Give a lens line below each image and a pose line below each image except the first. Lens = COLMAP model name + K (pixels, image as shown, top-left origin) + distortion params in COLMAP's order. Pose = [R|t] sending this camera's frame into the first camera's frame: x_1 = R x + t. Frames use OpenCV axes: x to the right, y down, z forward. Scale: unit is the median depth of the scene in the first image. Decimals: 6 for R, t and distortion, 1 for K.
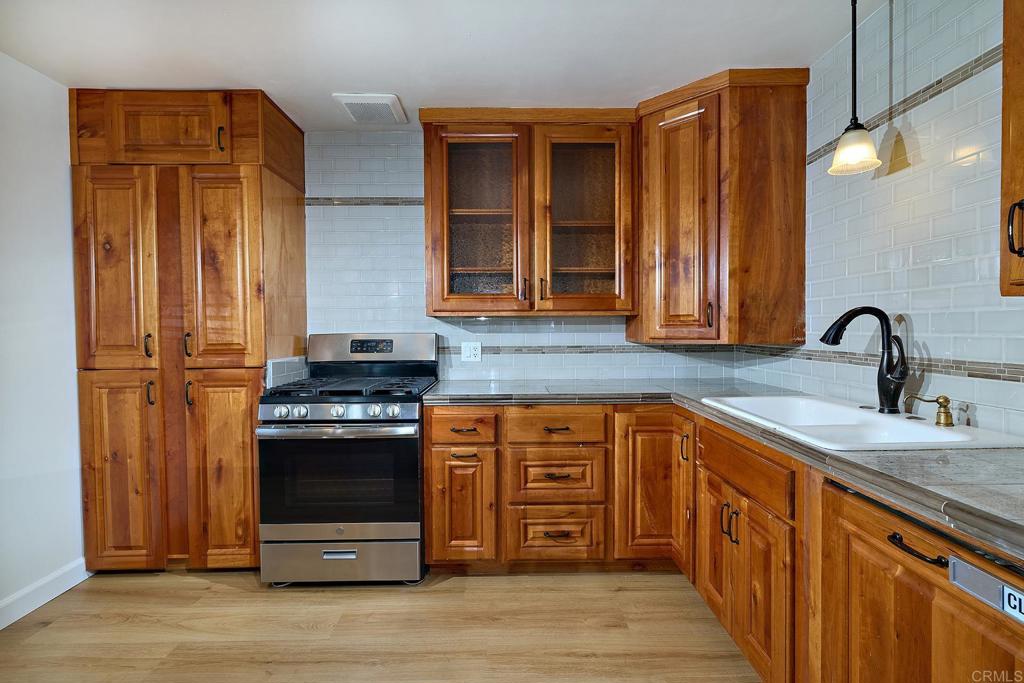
lens RADIAL K [[463.9, 0, 514.9], [0, 463.9, 339.8], [0, 0, 1]] dist [-0.002062, 0.000300]
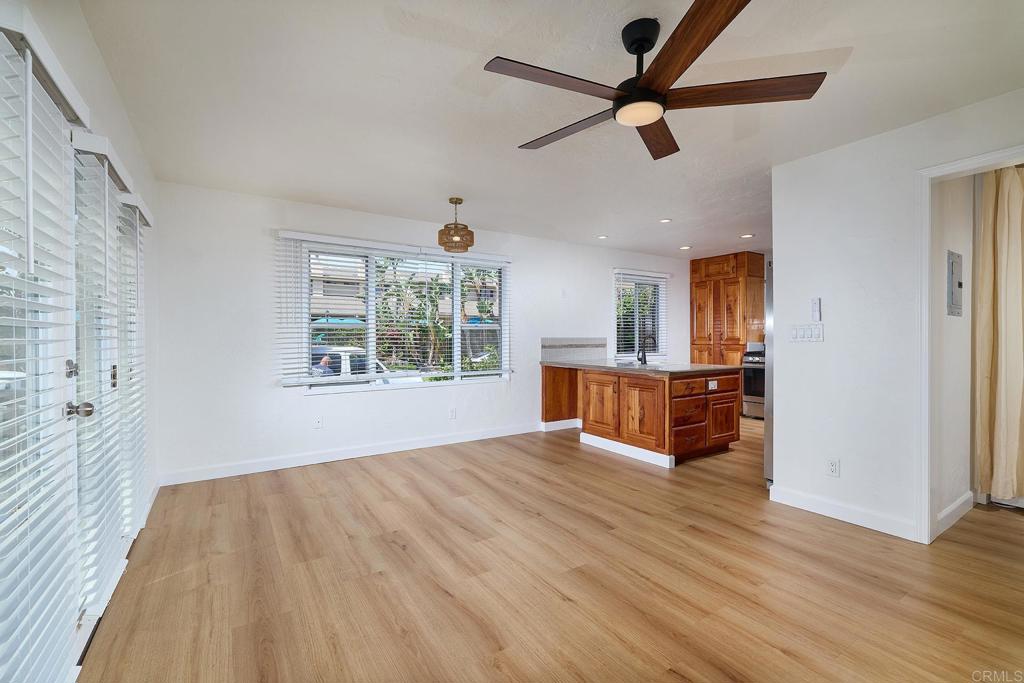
lens RADIAL K [[444.6, 0, 510.3], [0, 444.6, 338.9], [0, 0, 1]] dist [-0.002190, 0.000537]
pose [[0.536143, 0.009214, -0.844077, 1.046271], [-0.017411, 0.999848, -0.000145, 0.048119], [0.843948, 0.014774, 0.536222, -1.791599]]
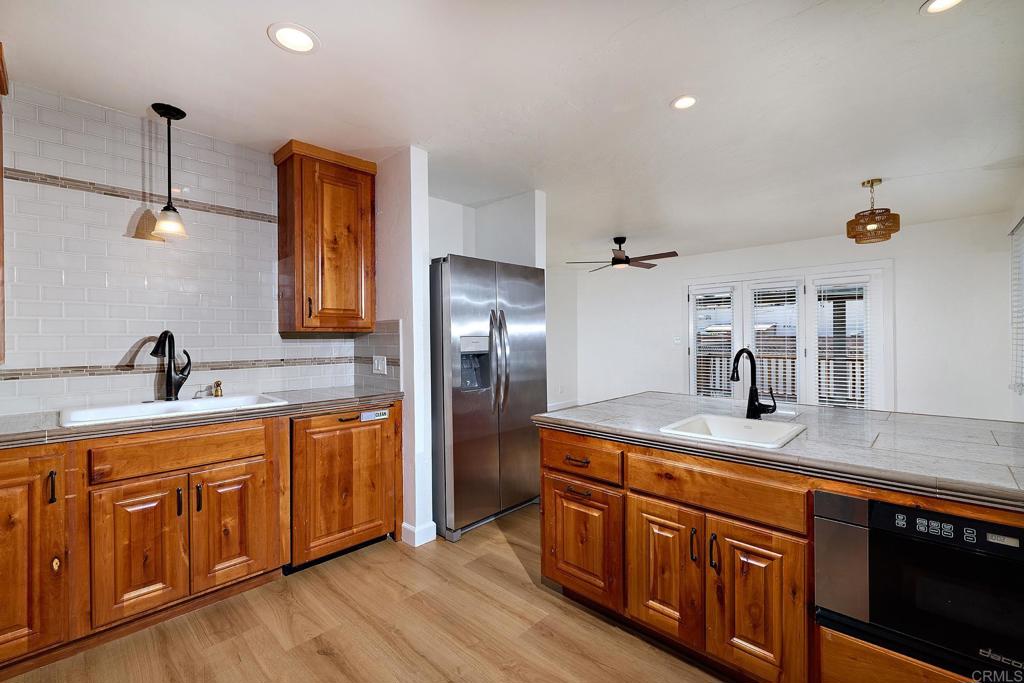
lens RADIAL K [[444.6, 0, 509.2], [0, 444.6, 339.5], [0, 0, 1]] dist [-0.002190, 0.000537]
pose [[-0.712334, 0.011197, 0.701752, -0.714132], [0.030550, 0.999420, 0.015064, -0.022028], [-0.701176, 0.032169, -0.712262, 0.887906]]
